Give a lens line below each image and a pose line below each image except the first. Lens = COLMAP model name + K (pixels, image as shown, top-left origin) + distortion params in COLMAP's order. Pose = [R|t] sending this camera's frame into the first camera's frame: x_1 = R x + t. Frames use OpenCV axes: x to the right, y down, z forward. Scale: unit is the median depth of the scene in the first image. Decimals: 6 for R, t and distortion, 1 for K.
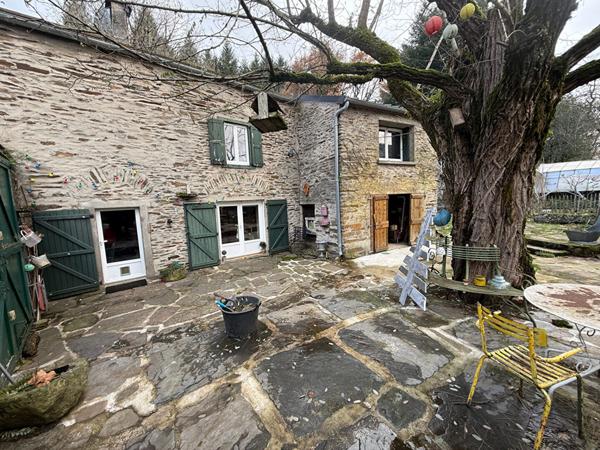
lens RADIAL K [[238.3, 0, 298.0], [0, 238.3, 223.6], [0, 0, 1]] dist [0.002194, -0.000231]
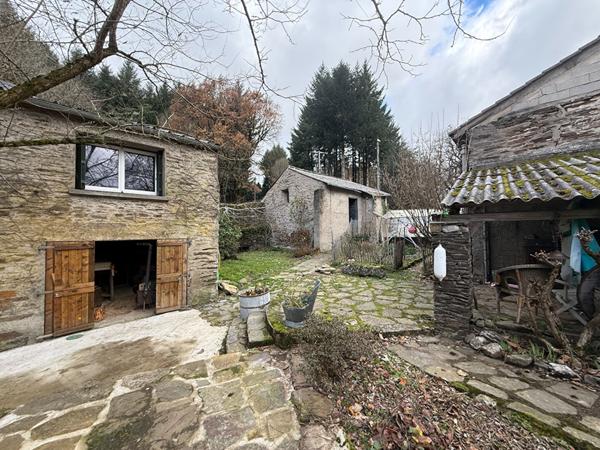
lens RADIAL K [[238.3, 0, 297.1], [0, 238.3, 225.2], [0, 0, 1]] dist [0.002194, -0.000231]
pose [[0.961893, 0.040496, 0.270412, 0.728549], [-0.003538, 0.990732, -0.135784, -0.077542], [-0.273405, 0.129653, 0.953121, 0.210443]]
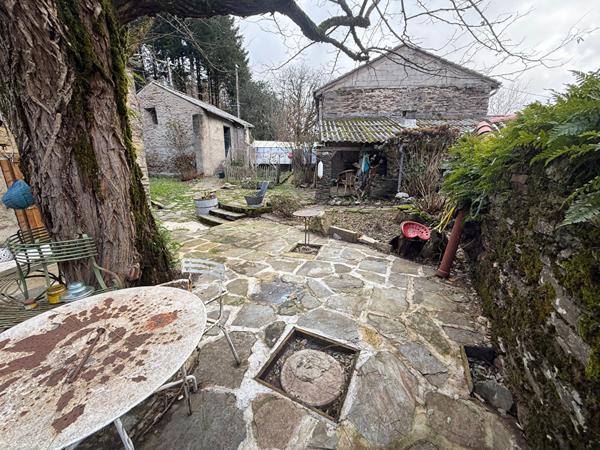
lens RADIAL K [[238.3, 0, 298.1], [0, 238.3, 222.3], [0, 0, 1]] dist [0.002194, -0.000231]
pose [[0.616796, -0.146127, 0.773440, 0.273531], [0.043964, 0.987478, 0.151505, -0.008386], [-0.785894, -0.059444, 0.615497, 0.040599]]
